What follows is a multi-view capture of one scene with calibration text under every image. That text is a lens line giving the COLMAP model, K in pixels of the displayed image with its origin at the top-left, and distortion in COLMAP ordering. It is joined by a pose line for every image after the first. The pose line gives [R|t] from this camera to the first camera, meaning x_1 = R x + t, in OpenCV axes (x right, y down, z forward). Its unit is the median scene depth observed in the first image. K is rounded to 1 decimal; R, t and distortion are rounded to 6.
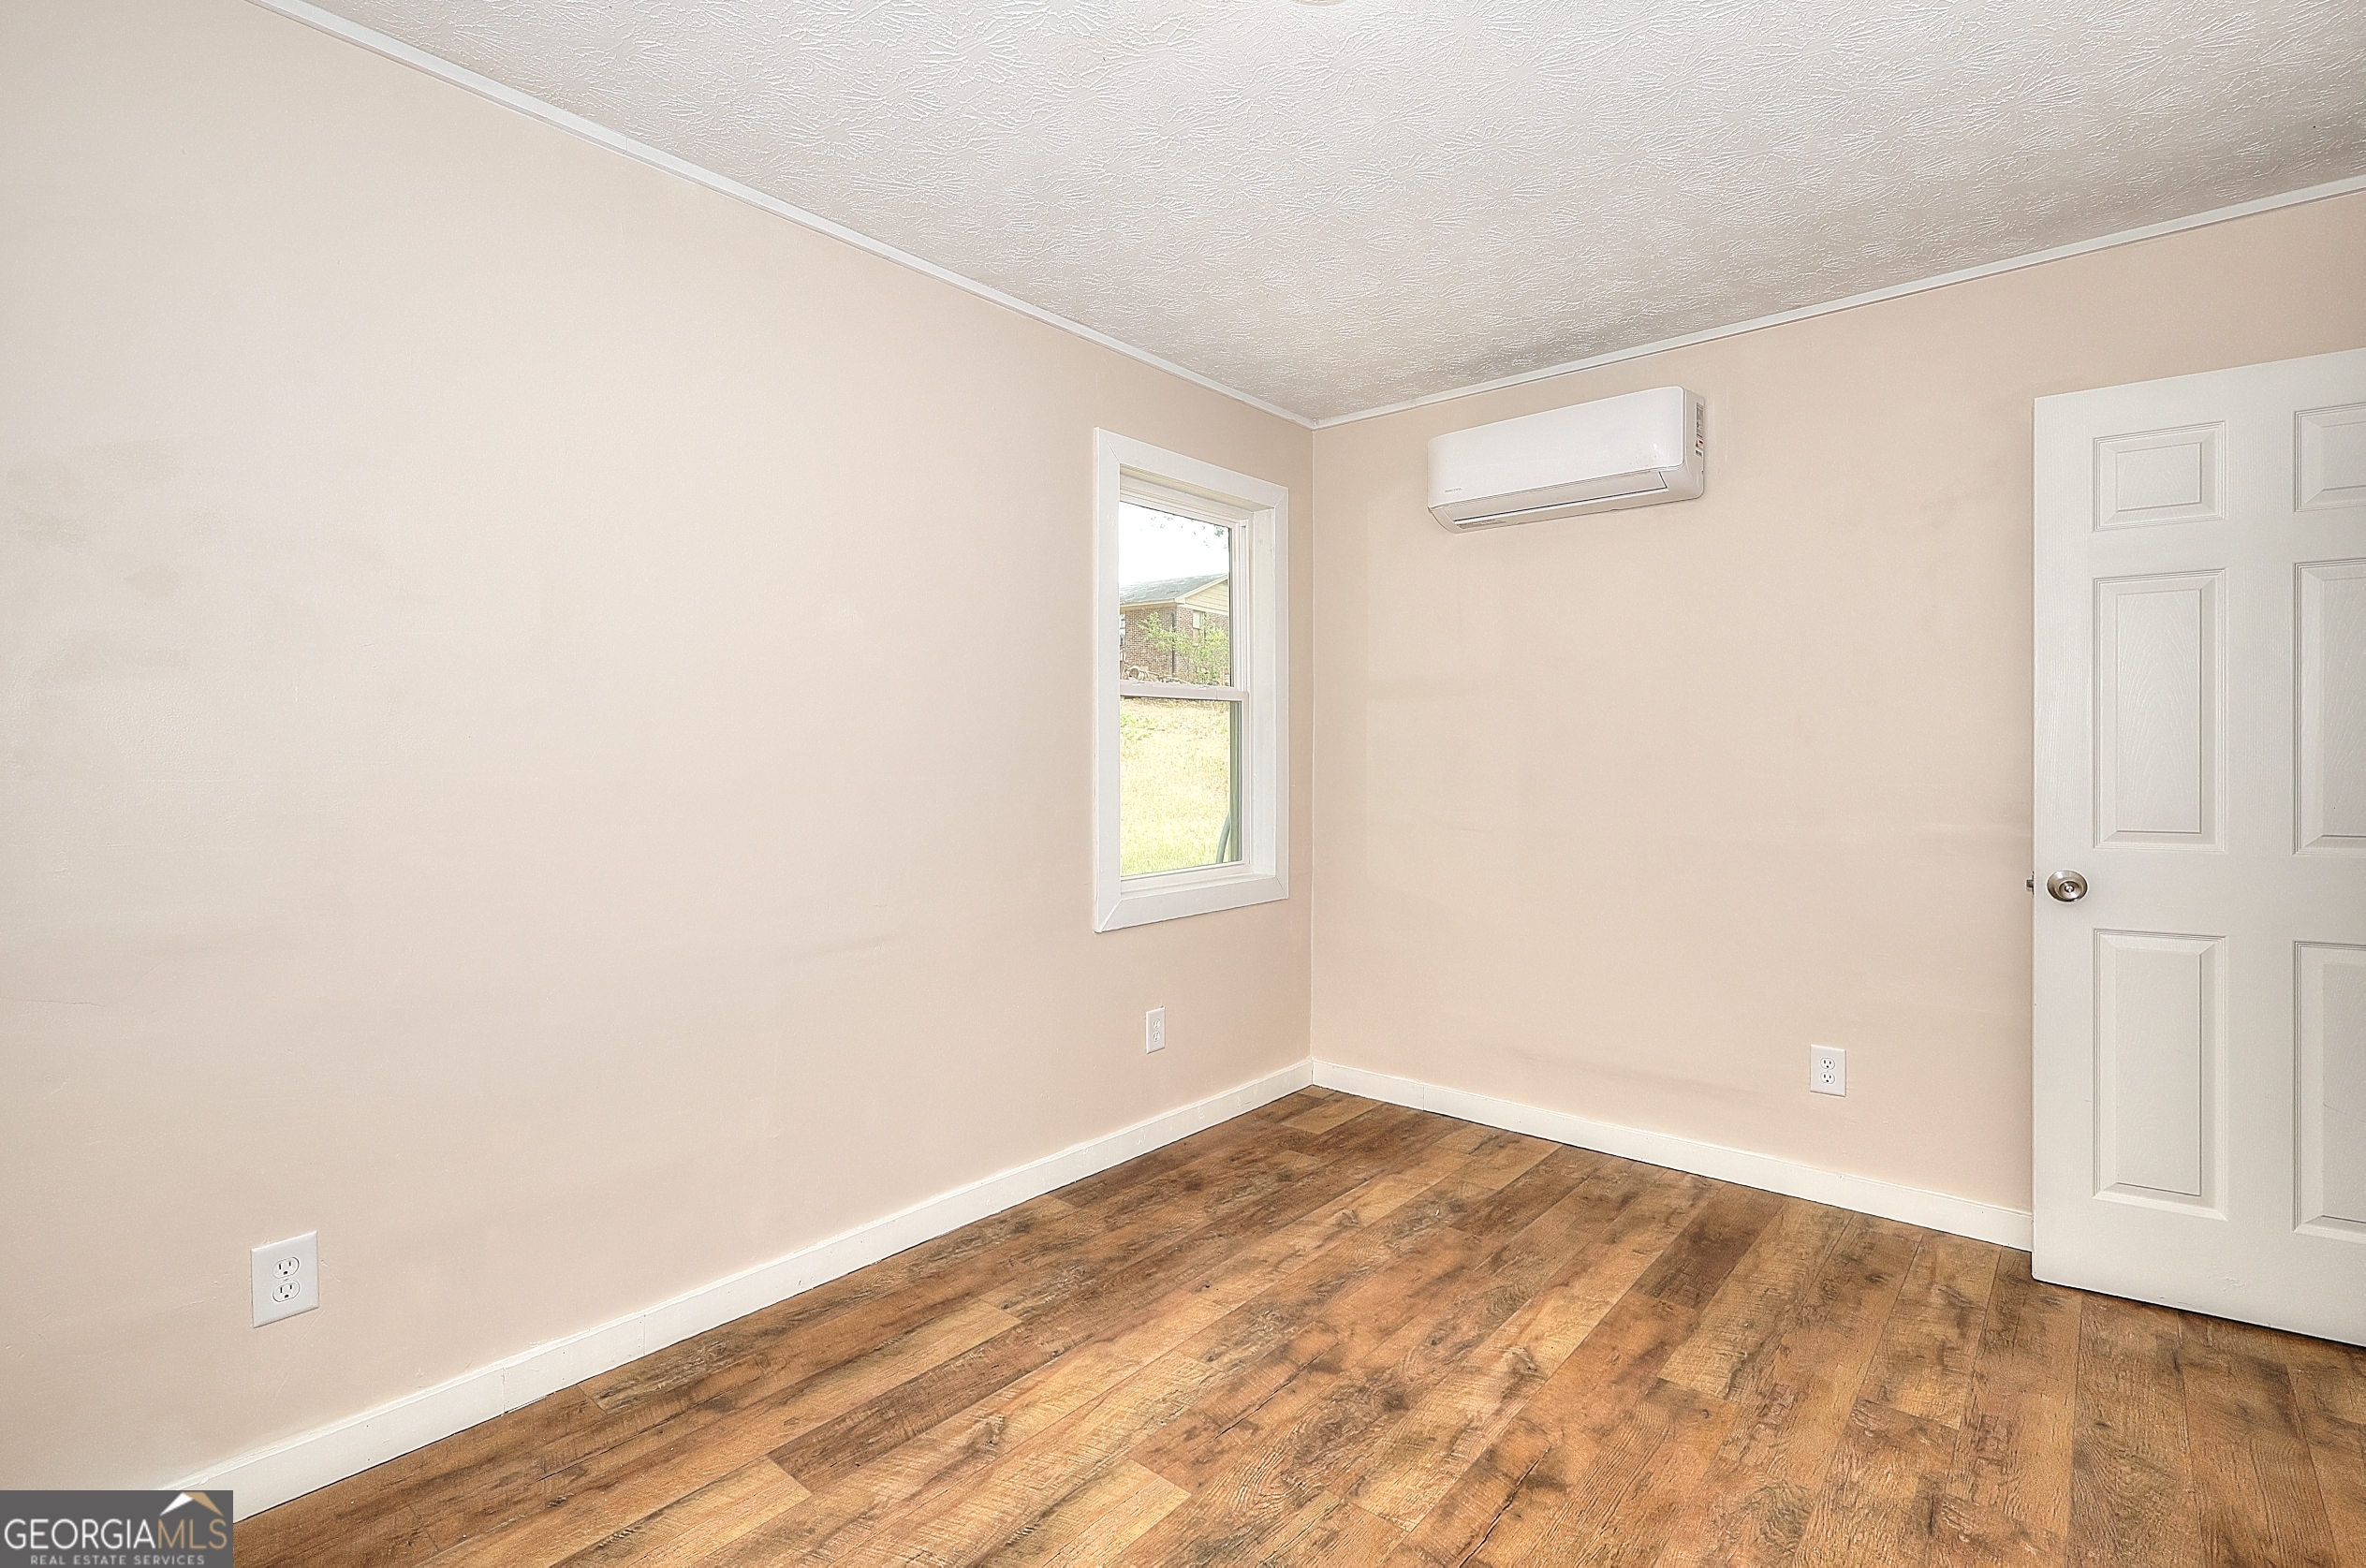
lens RADIAL K [[1097.6, 0, 1181.2], [0, 1097.6, 766.2], [0, 0, 1]] dist [-0.000211, 0.000131]
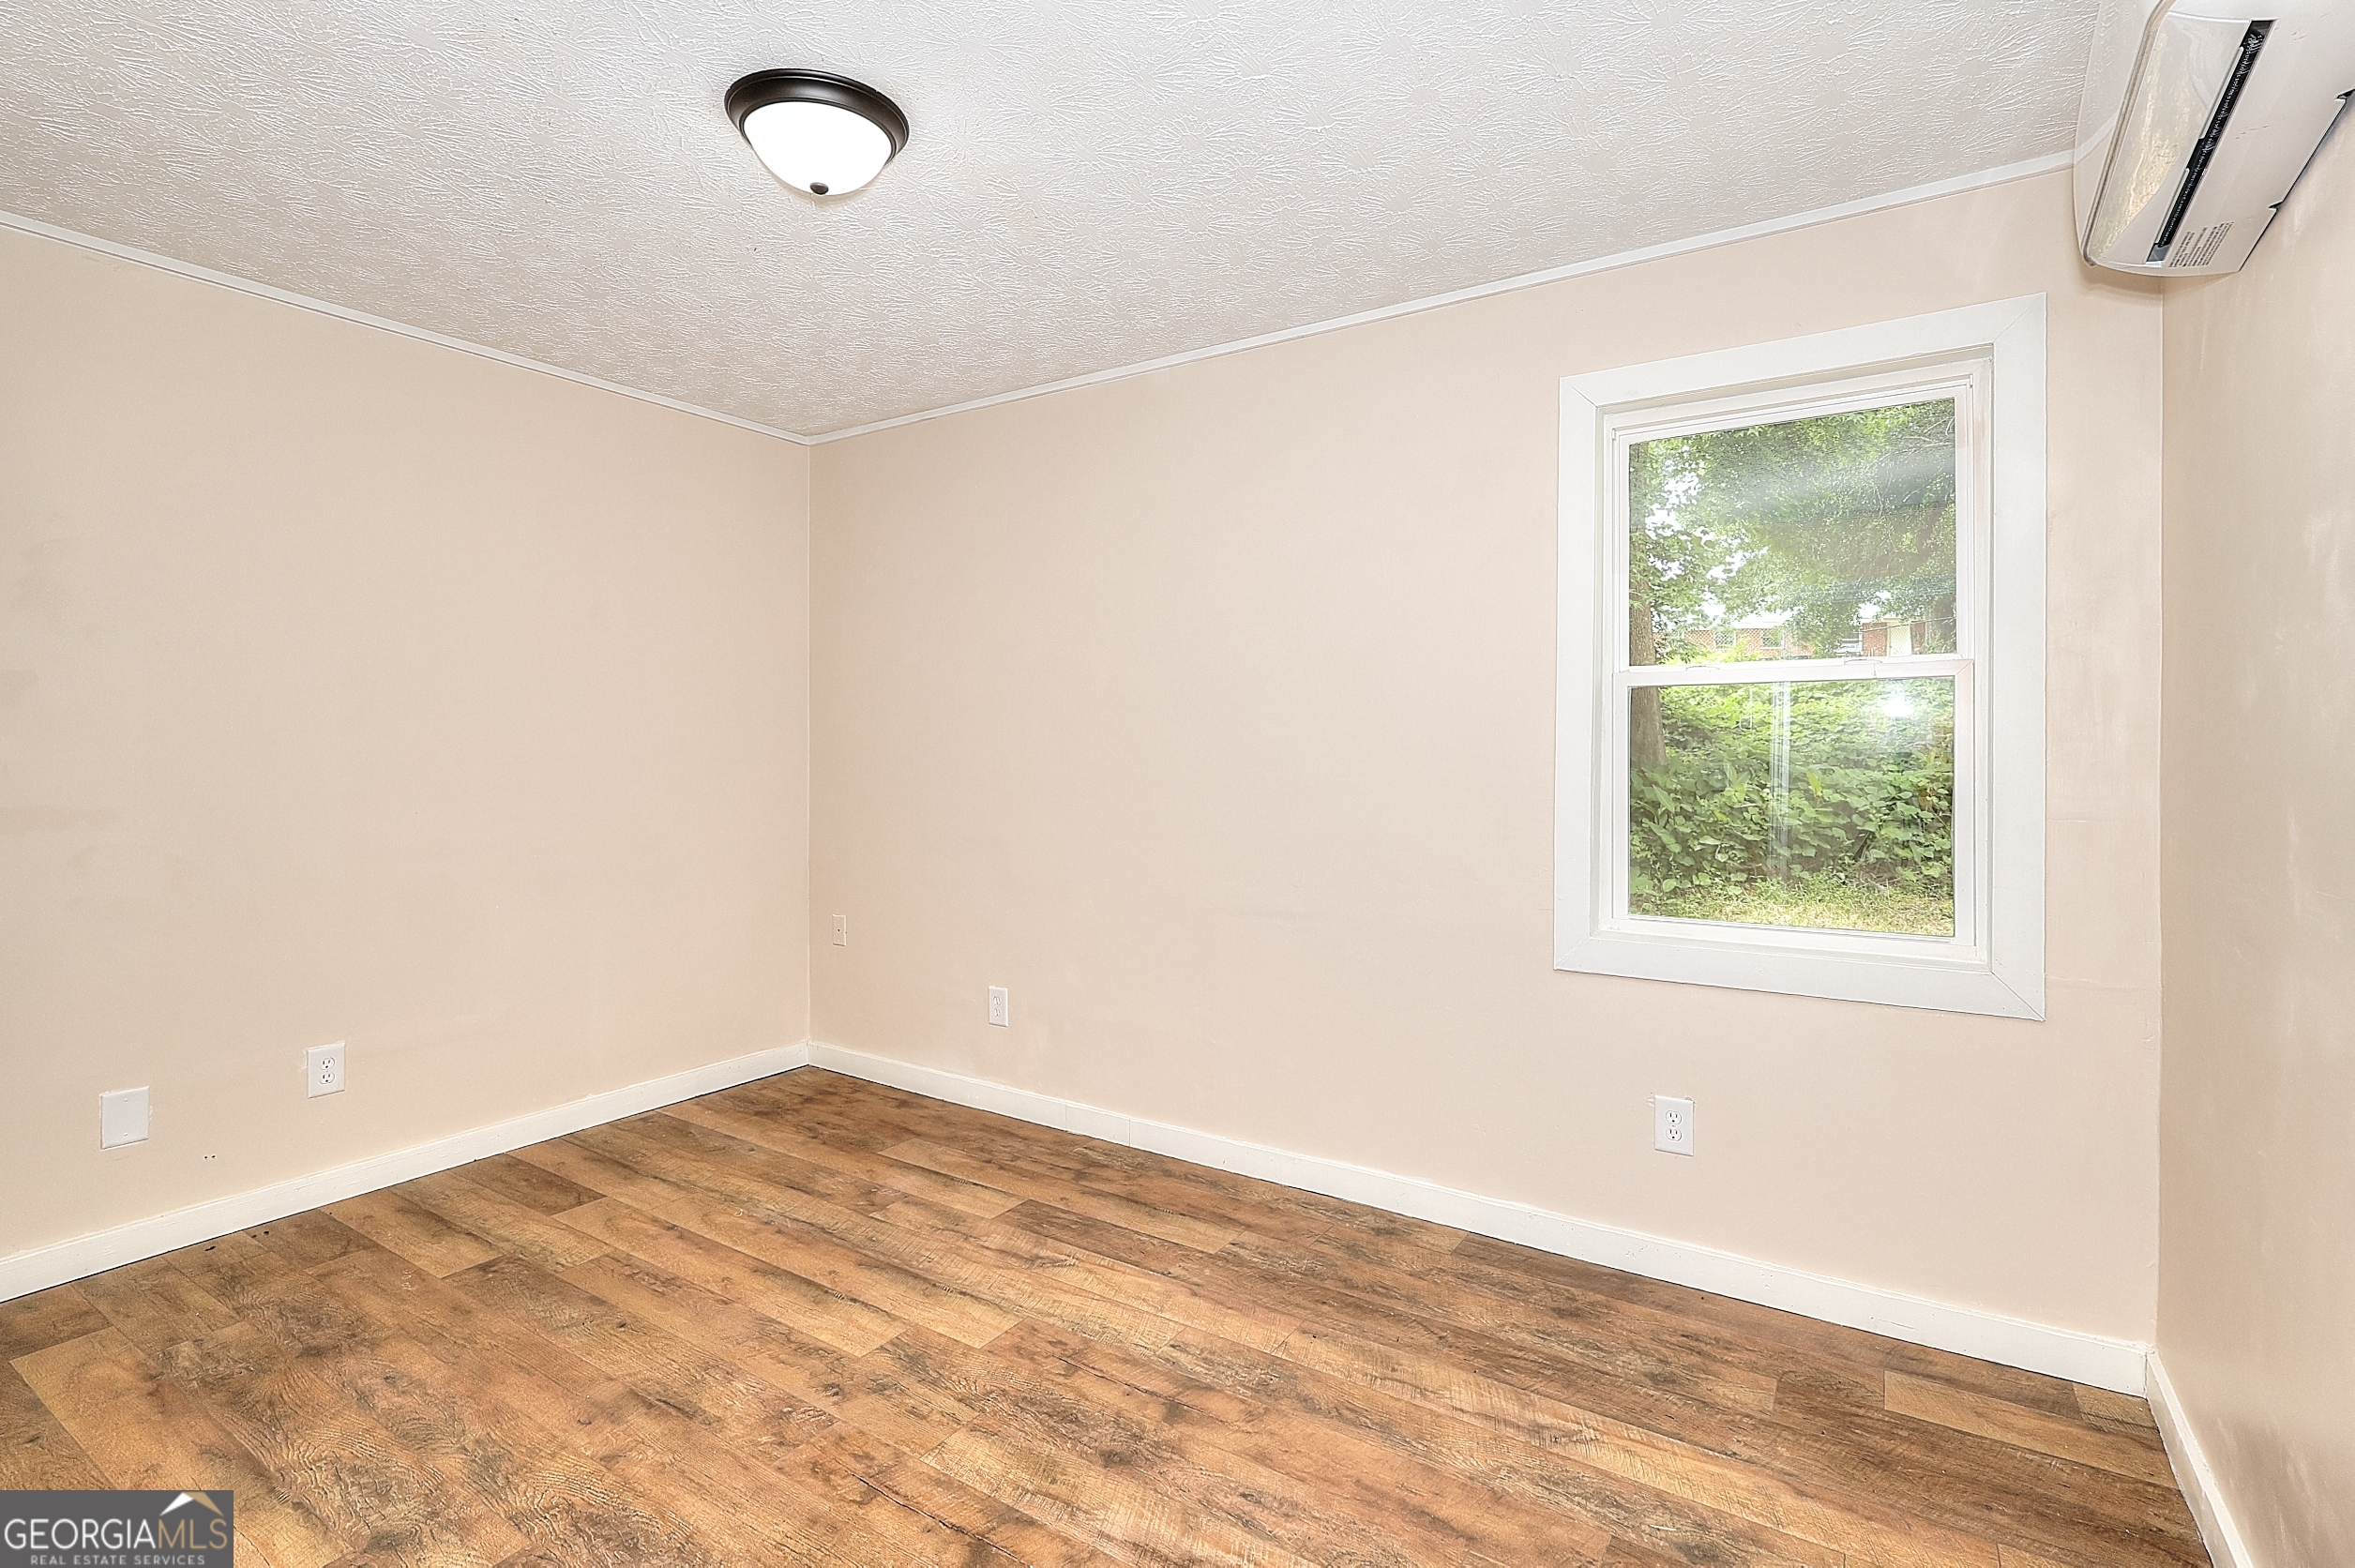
lens RADIAL K [[1092.6, 0, 1175.7], [0, 1092.6, 766.2], [0, 0, 1]] dist [-0.000211, 0.000131]
pose [[0.120361, 0.009710, -0.992683, 0.964891], [-0.014824, 0.999858, 0.007983, -0.008905], [0.992619, 0.013755, 0.120488, 0.811672]]
